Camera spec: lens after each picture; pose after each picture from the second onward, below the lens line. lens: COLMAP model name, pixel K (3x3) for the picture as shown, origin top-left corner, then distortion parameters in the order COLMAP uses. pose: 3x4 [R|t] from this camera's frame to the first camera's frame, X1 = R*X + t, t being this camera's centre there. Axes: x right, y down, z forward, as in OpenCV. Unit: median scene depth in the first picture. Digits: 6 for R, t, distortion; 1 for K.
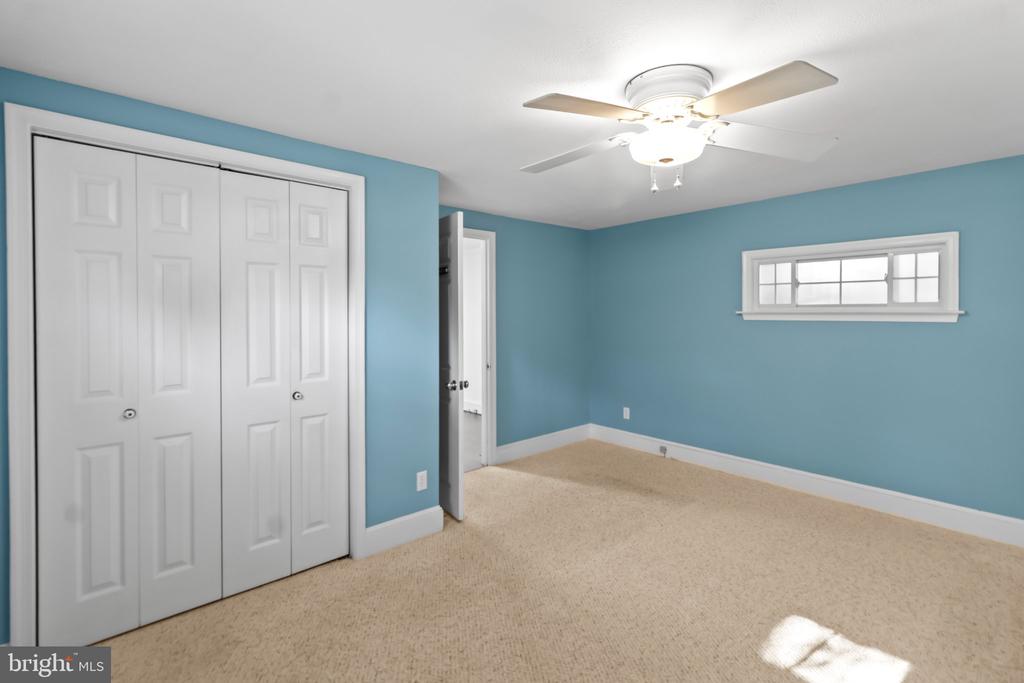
lens RADIAL K [[474.9, 0, 526.5], [0, 474.9, 318.8], [0, 0, 1]] dist [0.000647, 0.000137]
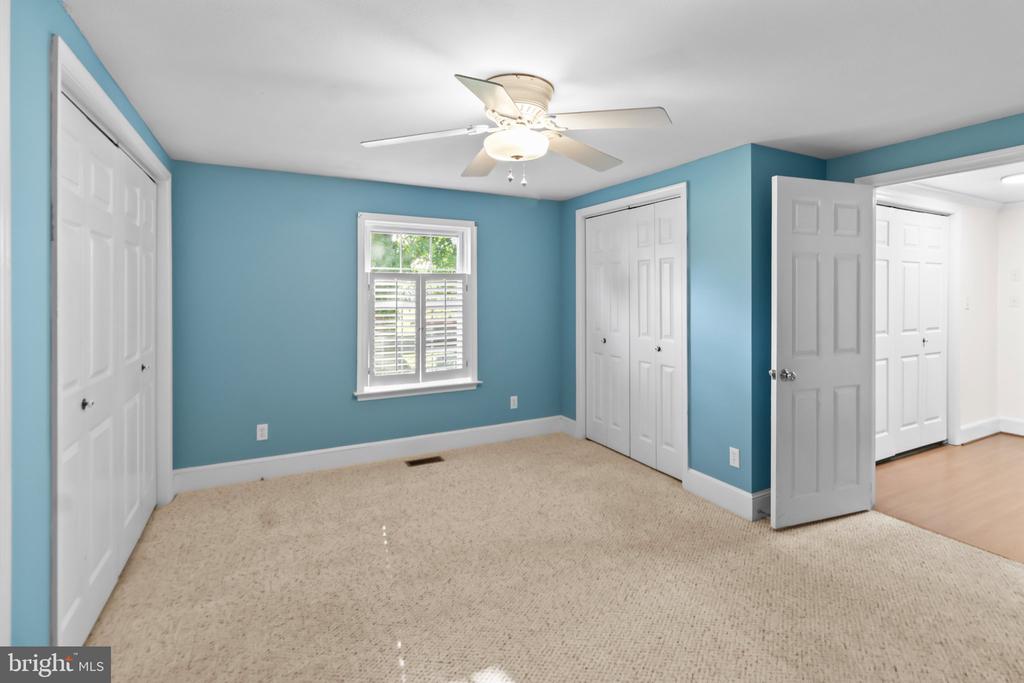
lens RADIAL K [[484.0, 0, 528.7], [0, 484.0, 293.0], [0, 0, 1]] dist [-0.000782, -0.000317]
pose [[-0.250058, 0.001891, -0.968229, 1.028990], [-0.006666, 0.999971, 0.003674, -0.010635], [0.968208, 0.007373, -0.250038, 0.964849]]
